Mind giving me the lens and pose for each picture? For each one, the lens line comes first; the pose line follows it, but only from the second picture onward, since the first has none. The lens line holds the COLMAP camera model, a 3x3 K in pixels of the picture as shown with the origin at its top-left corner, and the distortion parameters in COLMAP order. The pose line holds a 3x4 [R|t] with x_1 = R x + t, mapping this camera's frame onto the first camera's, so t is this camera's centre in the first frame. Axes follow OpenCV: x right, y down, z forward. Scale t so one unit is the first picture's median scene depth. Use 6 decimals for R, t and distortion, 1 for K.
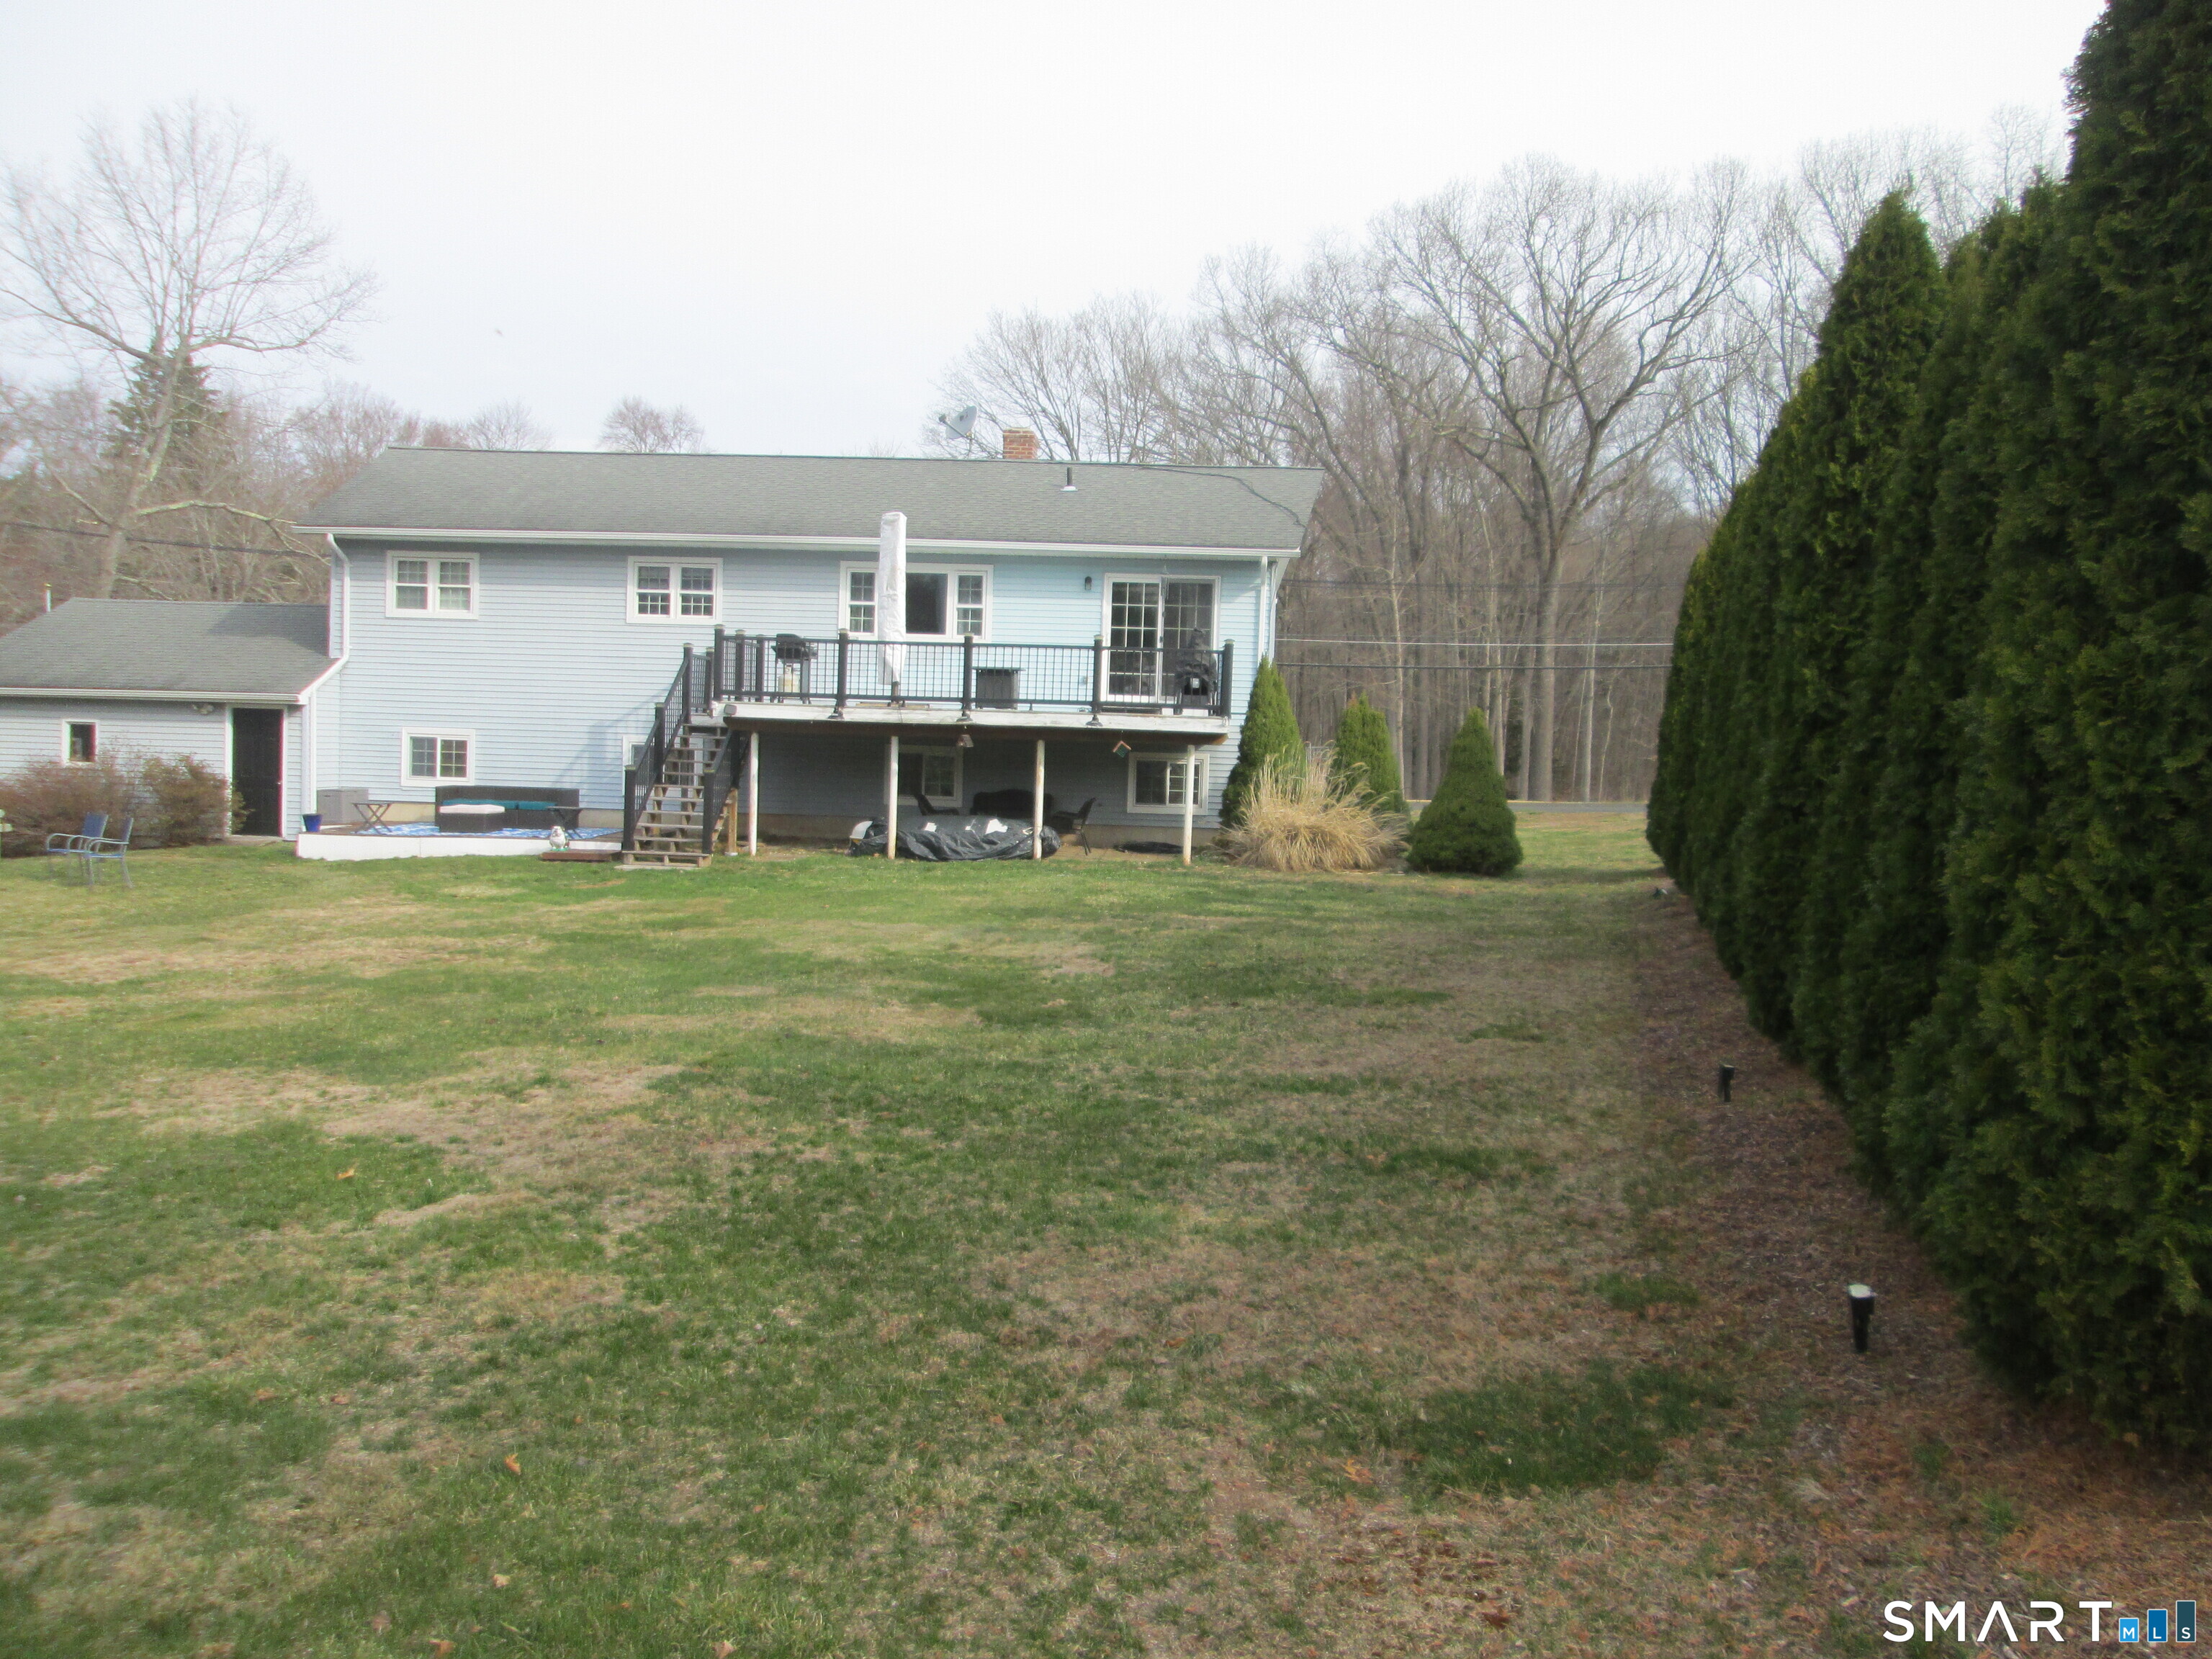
lens RADIAL K [[1761.1, 0, 1106.0], [0, 1761.1, 829.5], [0, 0, 1]] dist [-0.054483, 0.009802]
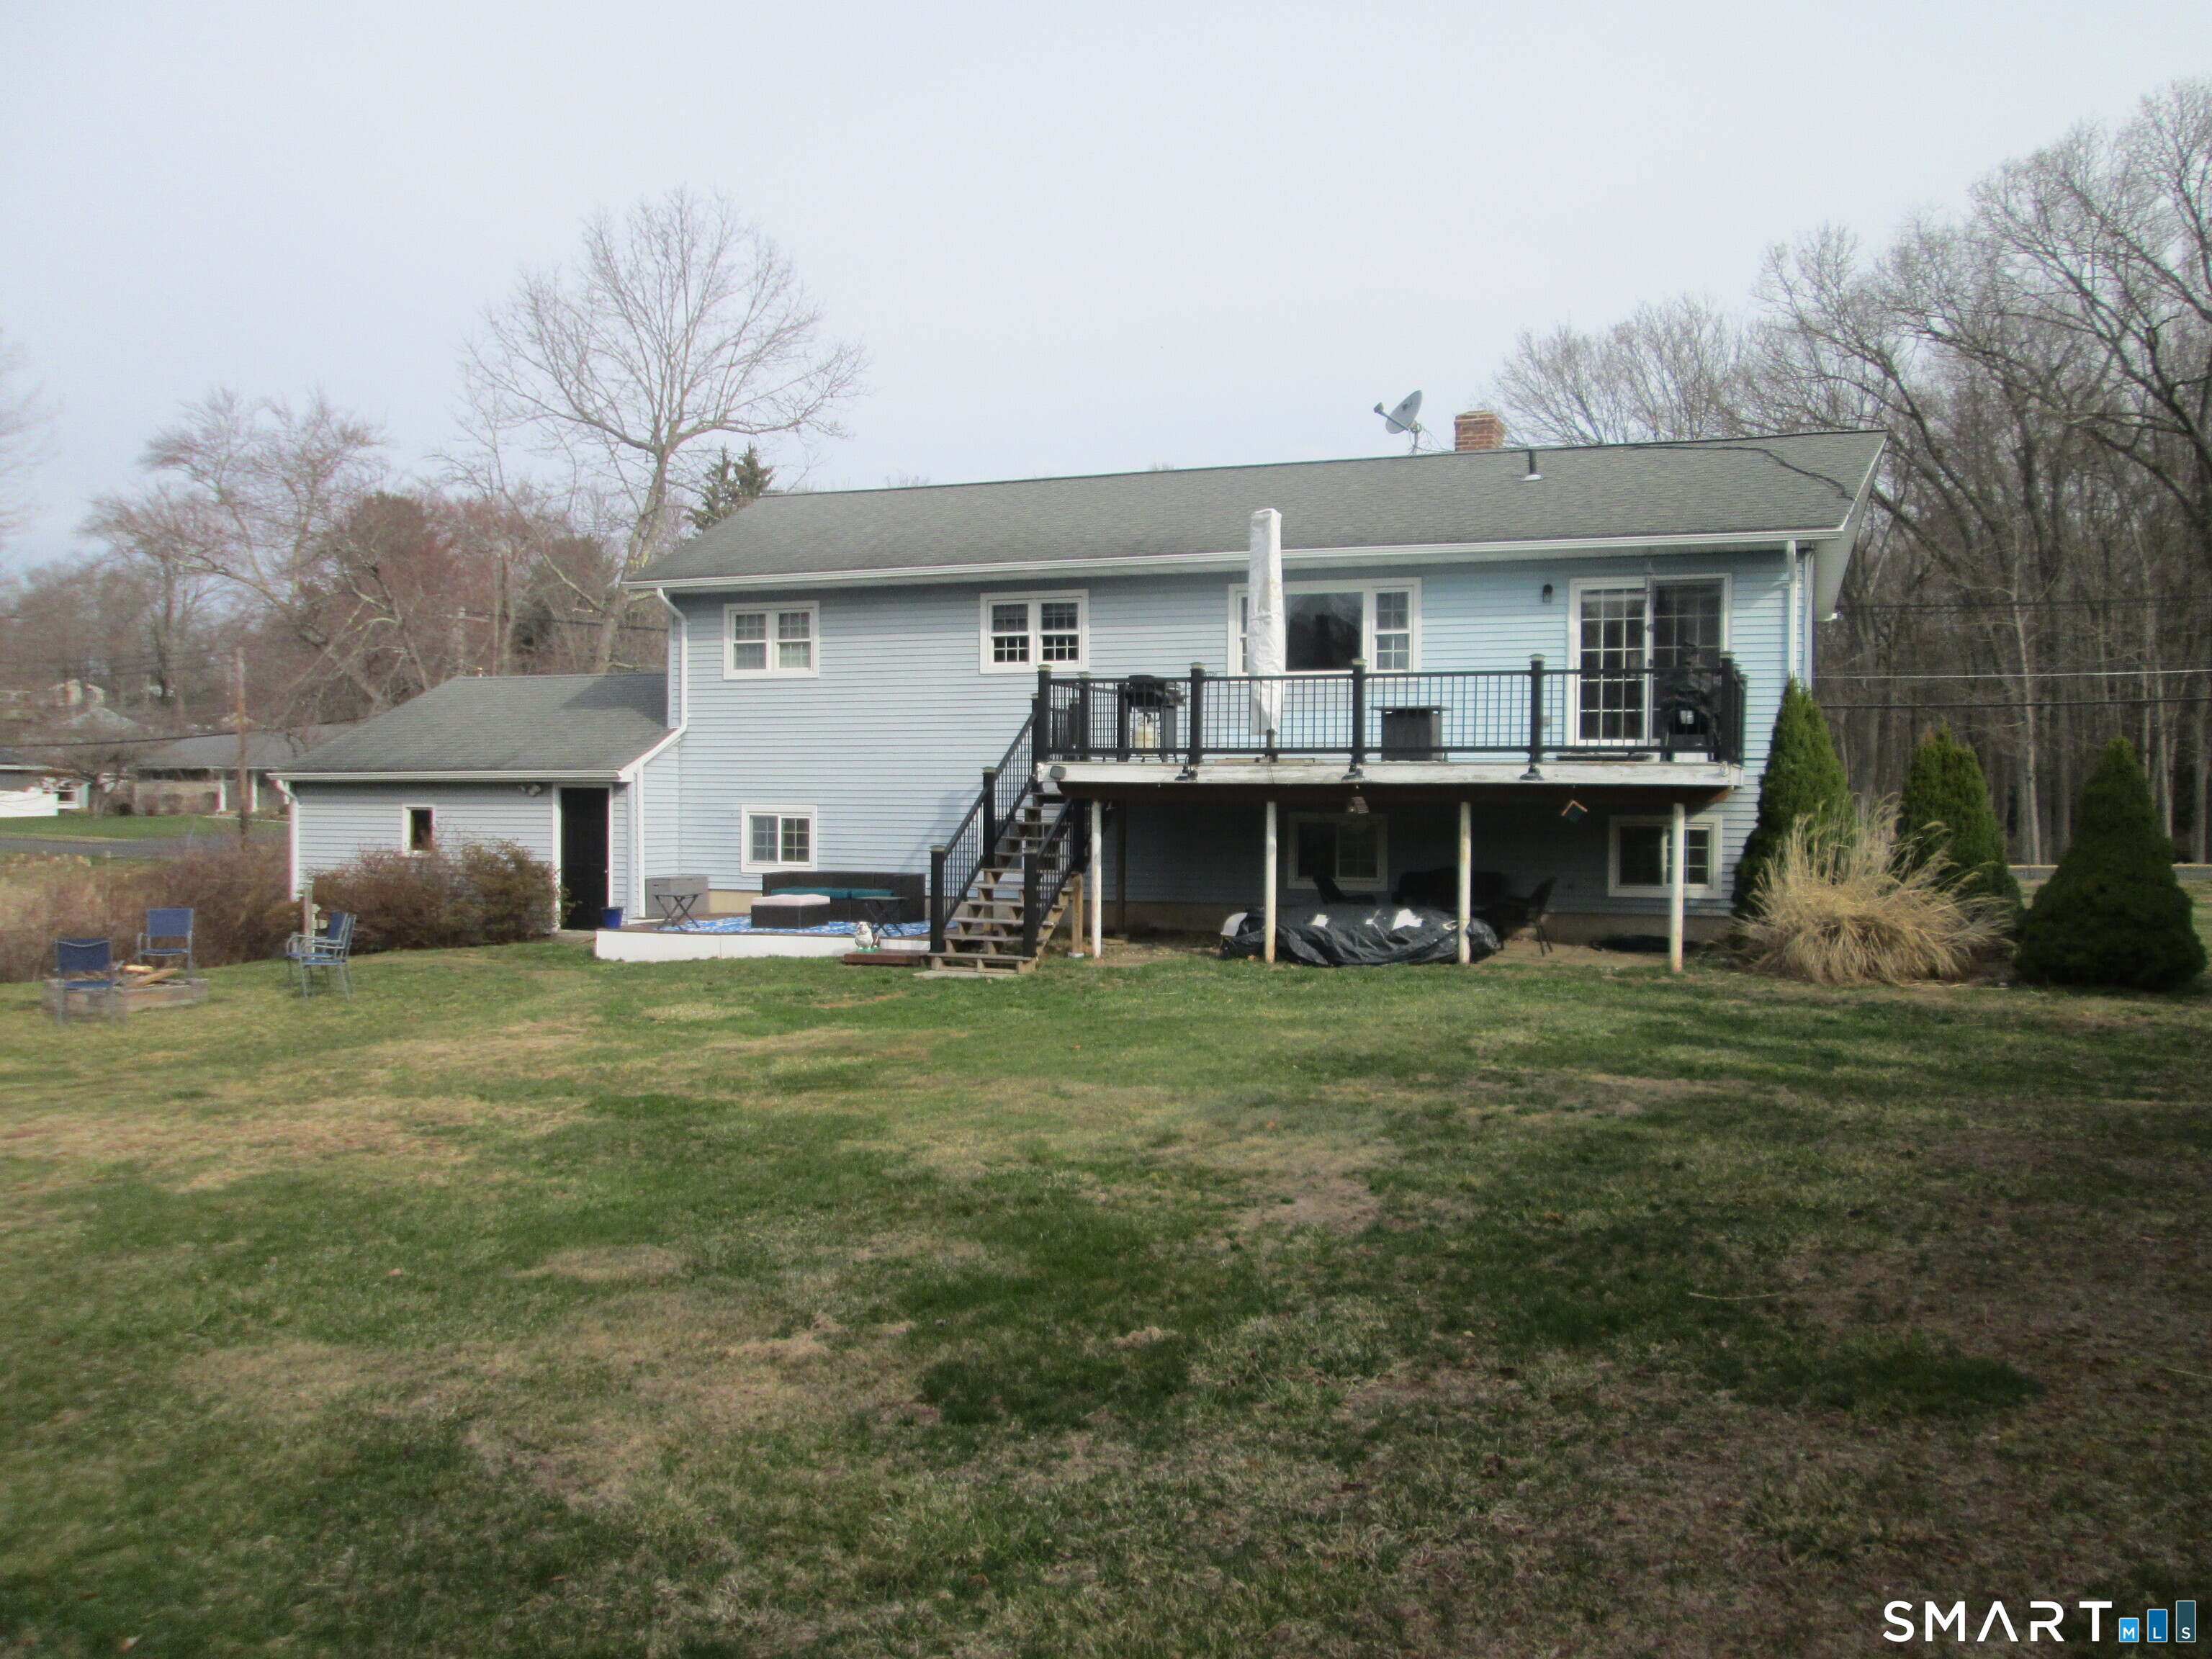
lens RADIAL K [[1761.1, 0, 1106.0], [0, 1761.1, 829.5], [0, 0, 1]] dist [-0.054483, 0.009802]
pose [[0.945711, -0.020330, -0.324371, 0.054612], [0.007325, 0.999121, -0.041263, -0.009174], [0.324925, 0.036647, 0.945029, 0.238431]]
